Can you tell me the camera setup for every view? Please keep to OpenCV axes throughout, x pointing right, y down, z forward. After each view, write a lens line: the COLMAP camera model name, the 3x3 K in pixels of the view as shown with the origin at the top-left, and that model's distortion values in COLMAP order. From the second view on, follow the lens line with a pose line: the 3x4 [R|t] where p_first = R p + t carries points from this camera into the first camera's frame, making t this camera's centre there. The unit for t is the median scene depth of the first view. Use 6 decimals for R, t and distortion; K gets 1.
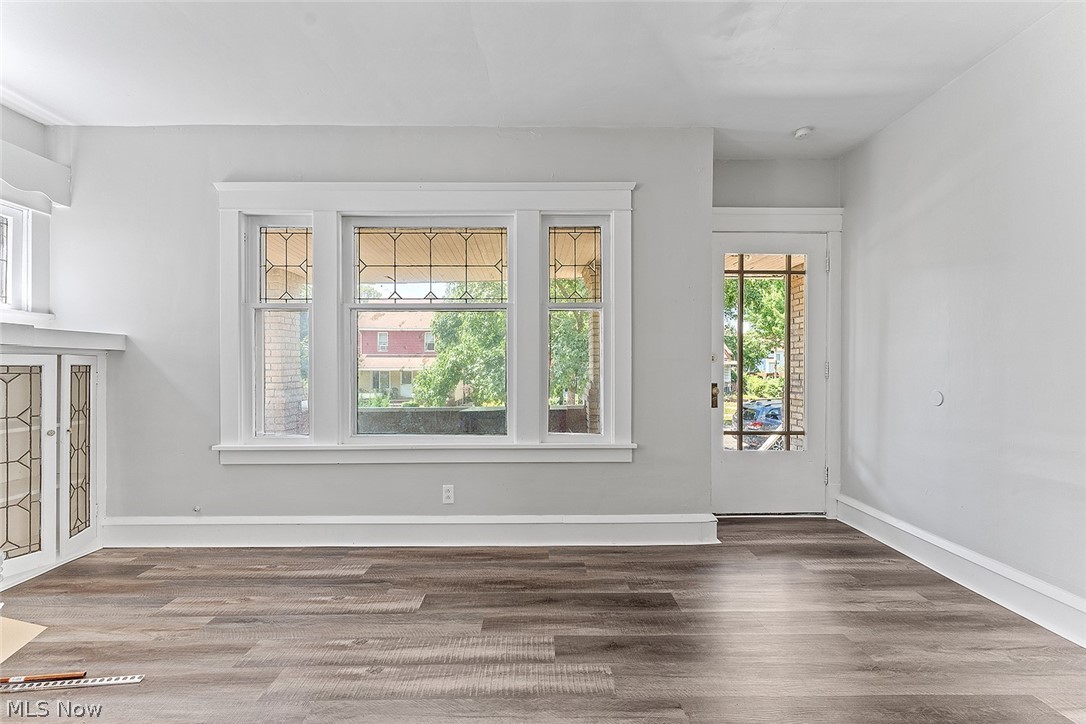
lens RADIAL K [[460.0, 0, 540.7], [0, 460.0, 368.4], [0, 0, 1]] dist [0.003790, 0.000305]
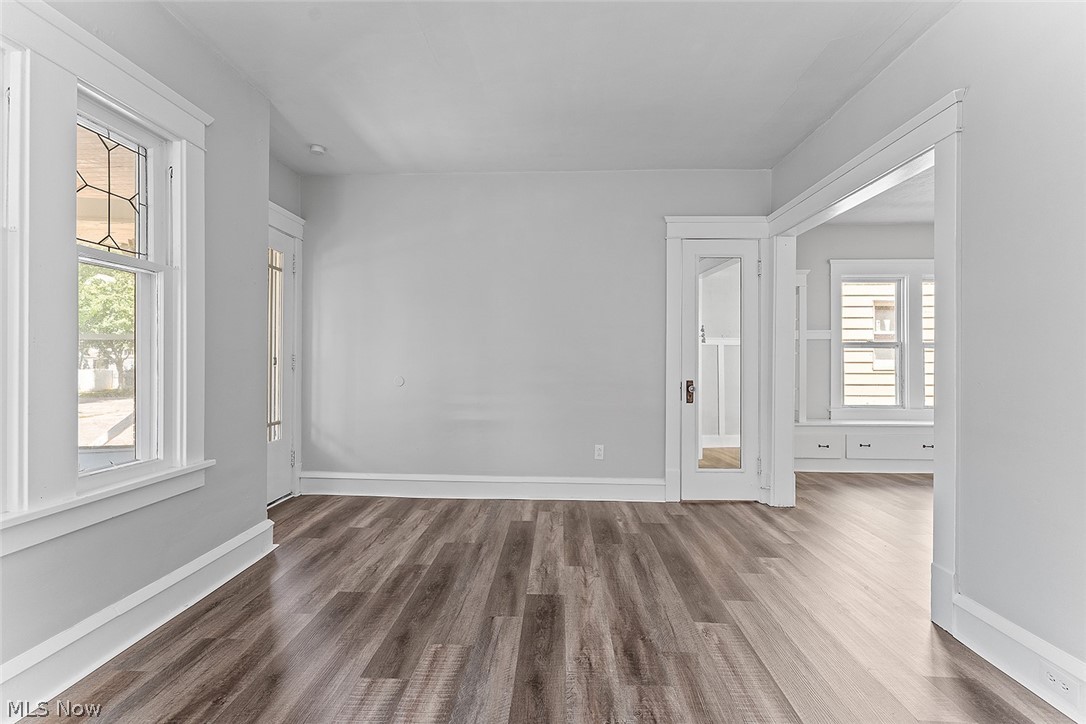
lens RADIAL K [[460.0, 0, 544.0], [0, 460.0, 358.4], [0, 0, 1]] dist [0.003790, 0.000305]
pose [[0.051320, 0.005413, 0.998668, -0.576461], [-0.004923, 0.999975, -0.005167, -0.003672], [-0.998670, -0.004652, 0.051346, 0.443648]]
